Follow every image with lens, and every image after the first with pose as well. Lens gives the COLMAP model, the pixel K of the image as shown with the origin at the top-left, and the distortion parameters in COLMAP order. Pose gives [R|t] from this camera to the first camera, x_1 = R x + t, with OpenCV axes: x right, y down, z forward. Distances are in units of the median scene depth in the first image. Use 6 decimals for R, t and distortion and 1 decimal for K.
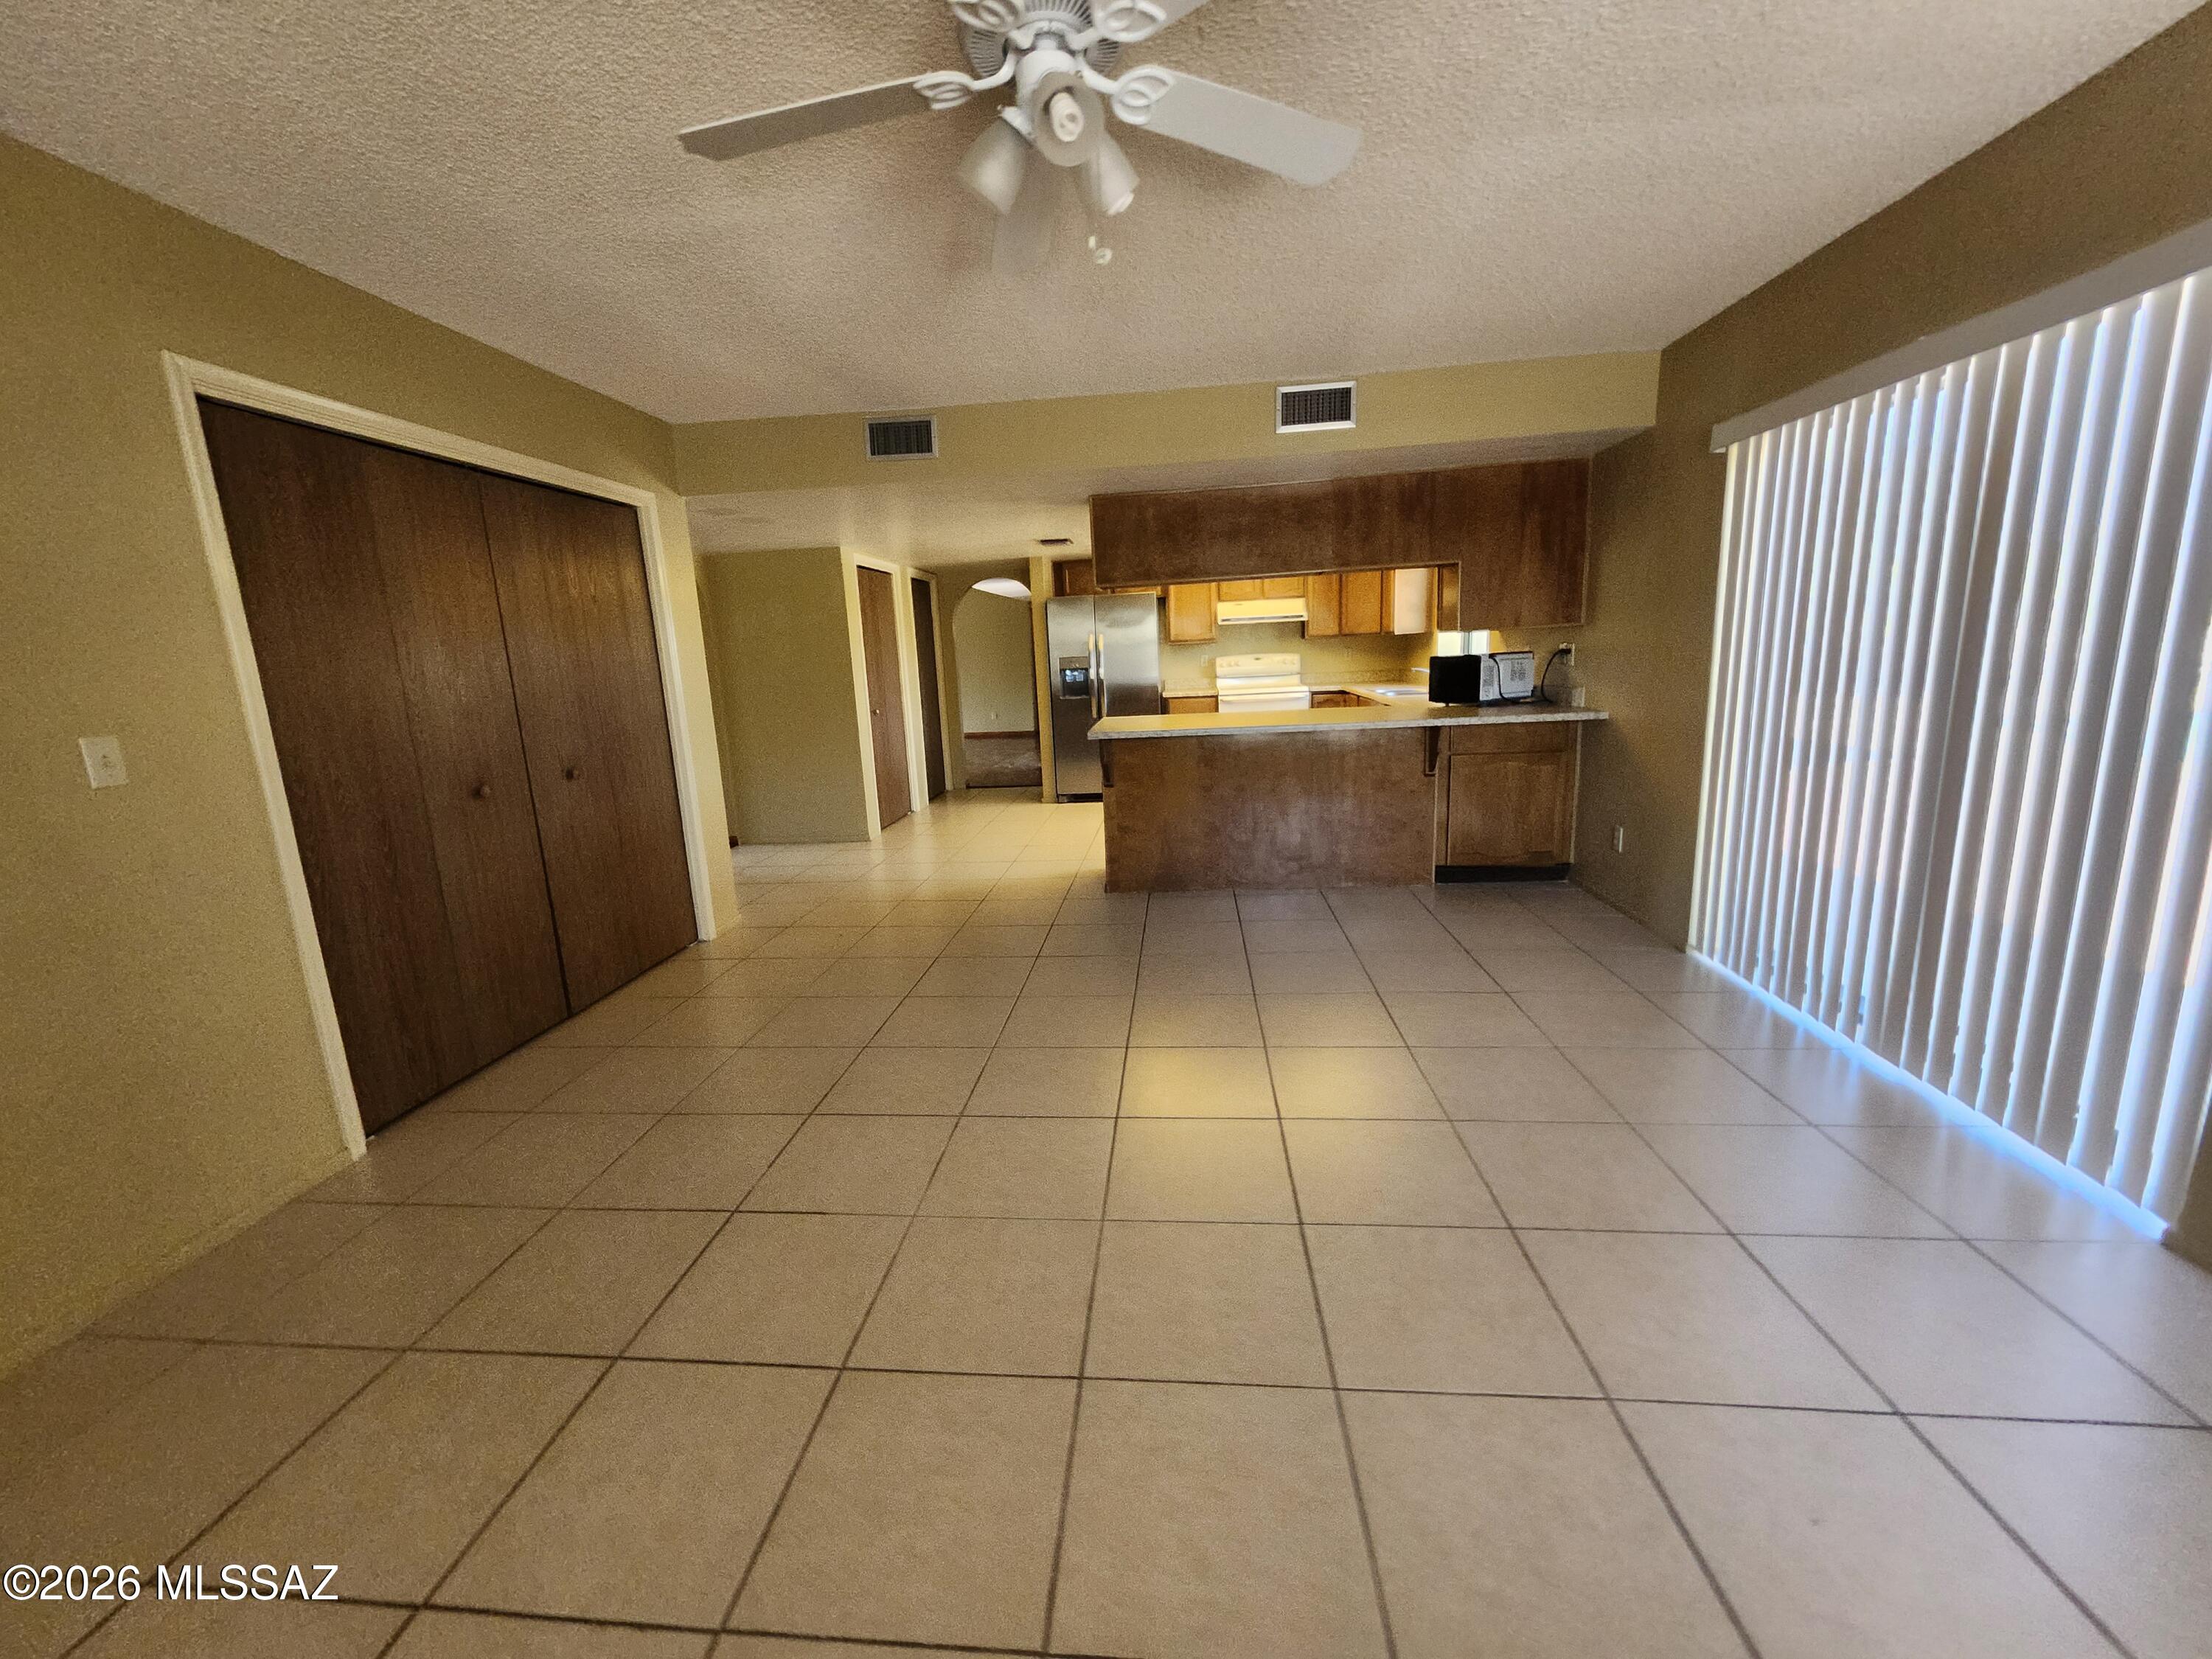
lens RADIAL K [[879.6, 0, 1102.7], [0, 879.6, 829.3], [0, 0, 1]] dist [-0.002156, -0.000320]
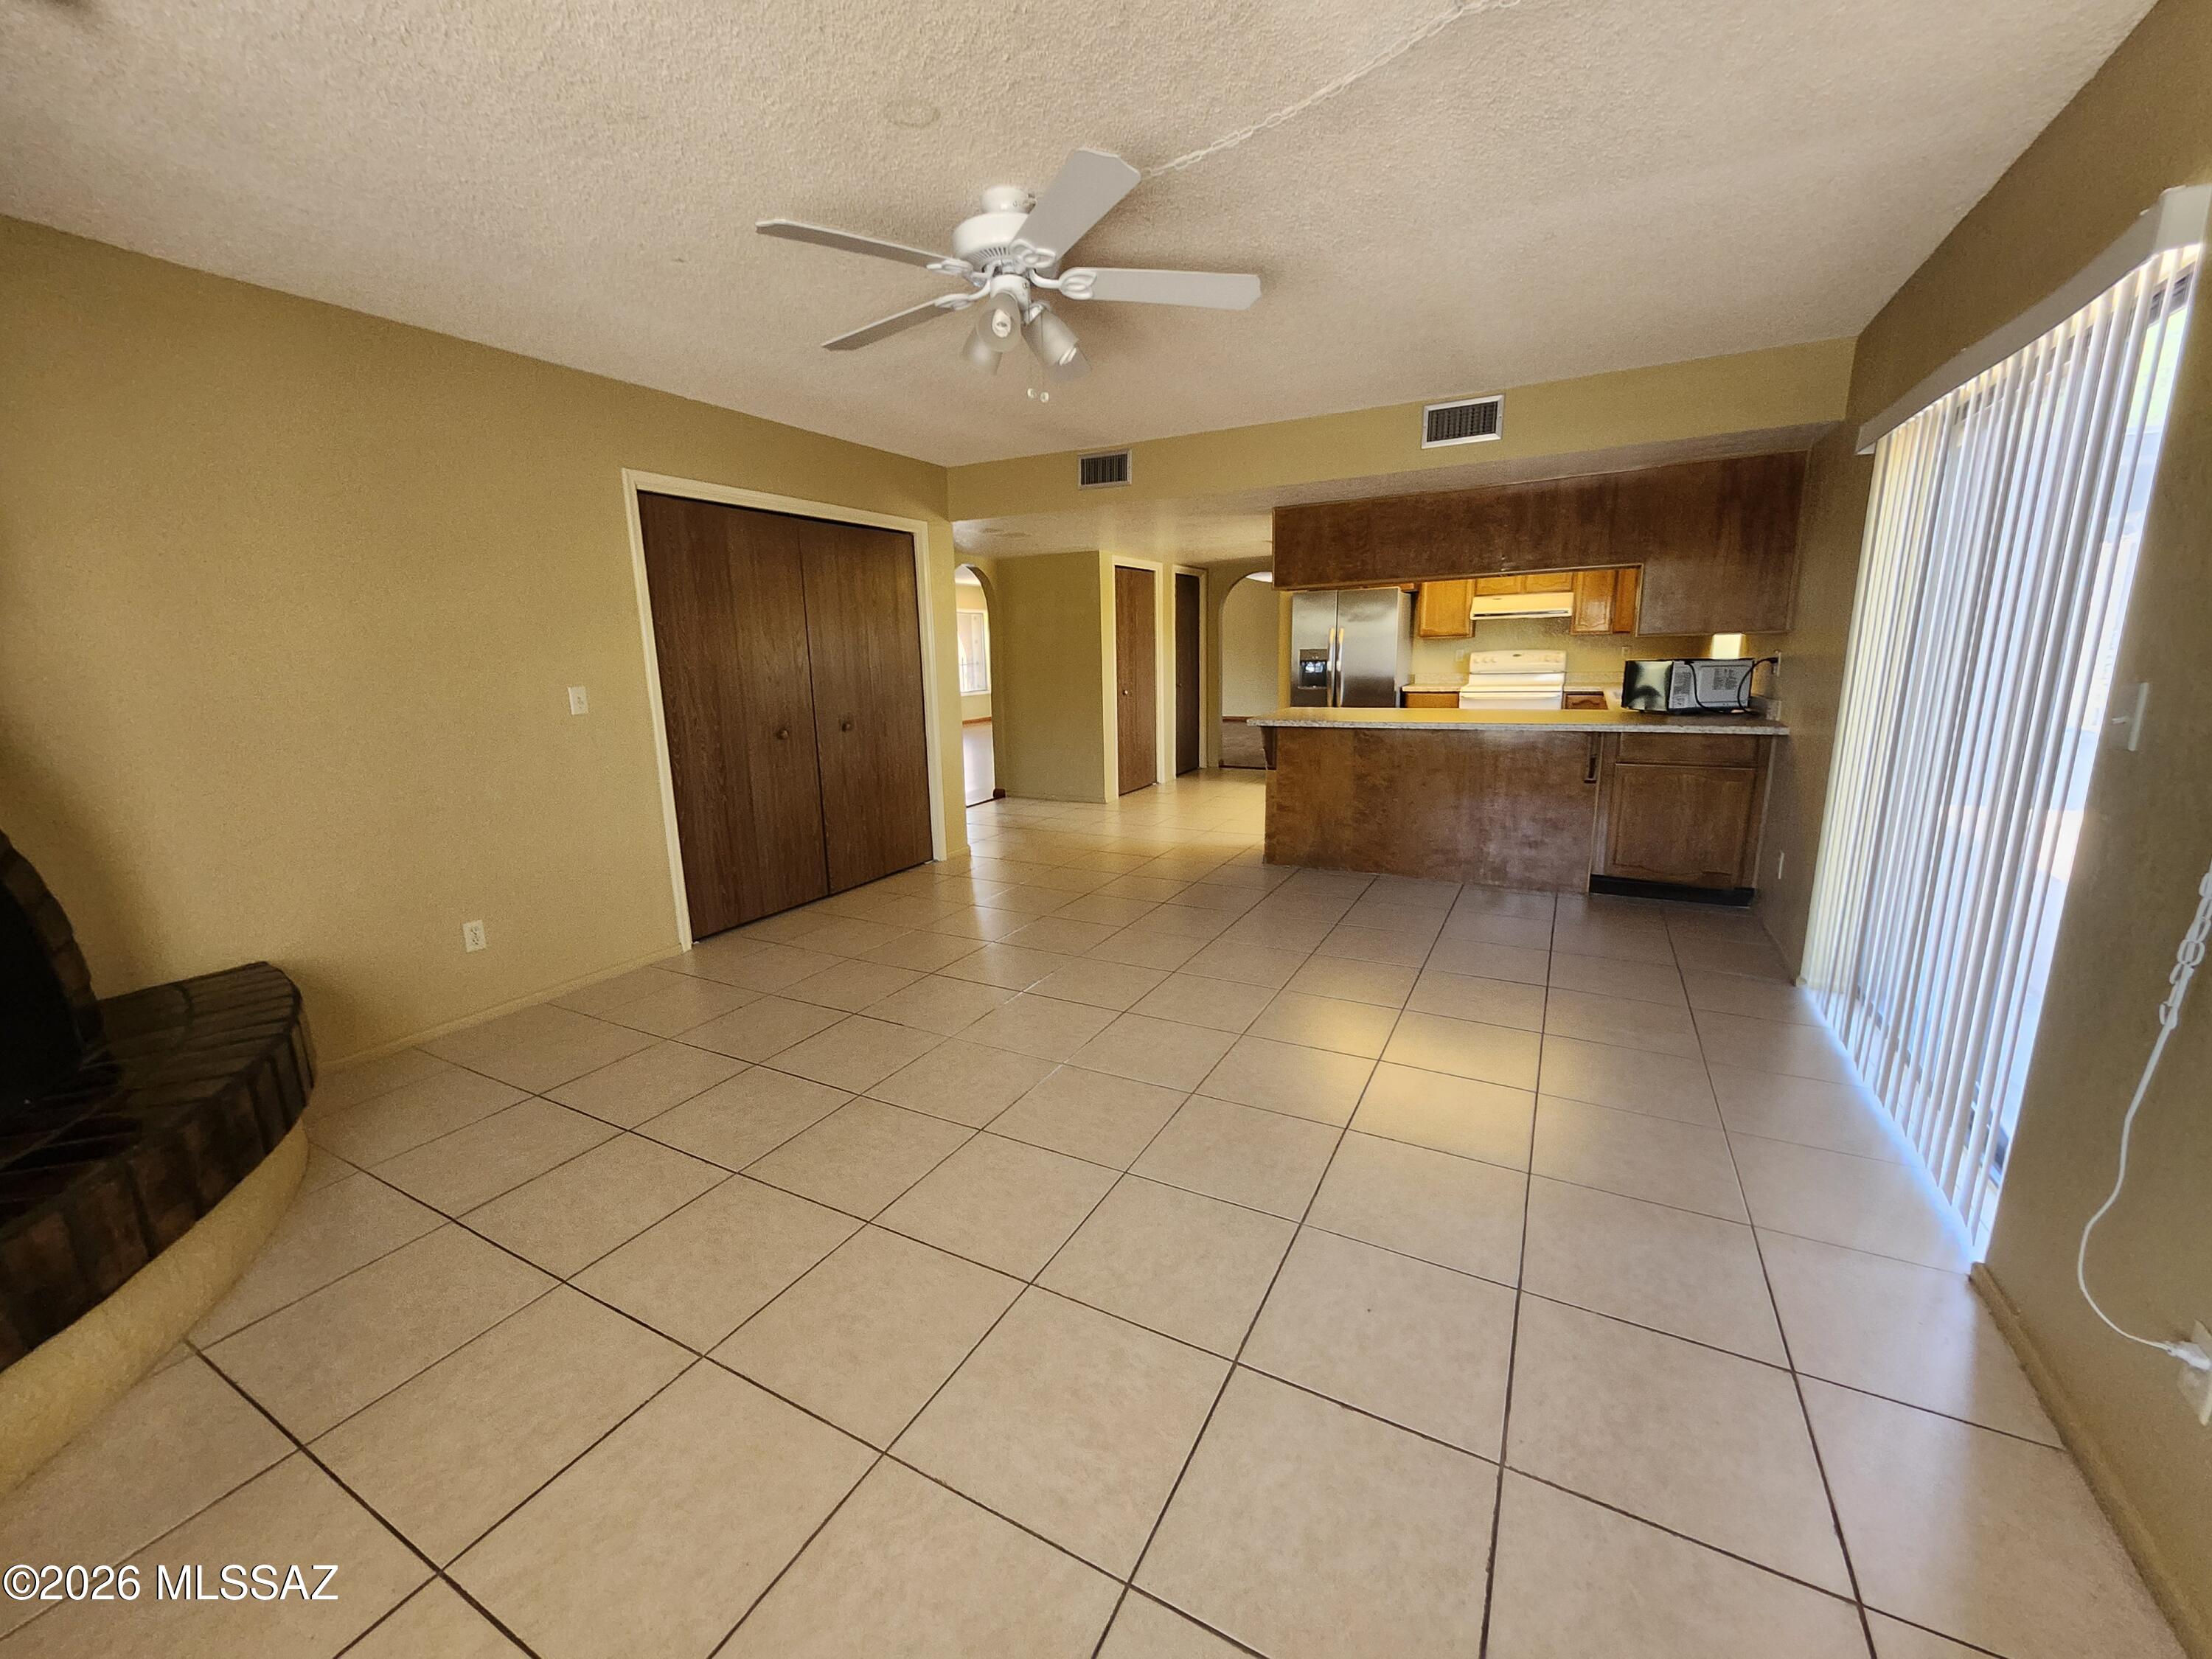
lens RADIAL K [[879.6, 0, 1099.4], [0, 879.6, 833.9], [0, 0, 1]] dist [-0.002156, -0.000320]
pose [[0.922096, 0.103775, -0.372788, 0.239839], [-0.095238, 0.994597, 0.041298, 0.008426], [0.375059, -0.002577, 0.926997, -0.121671]]
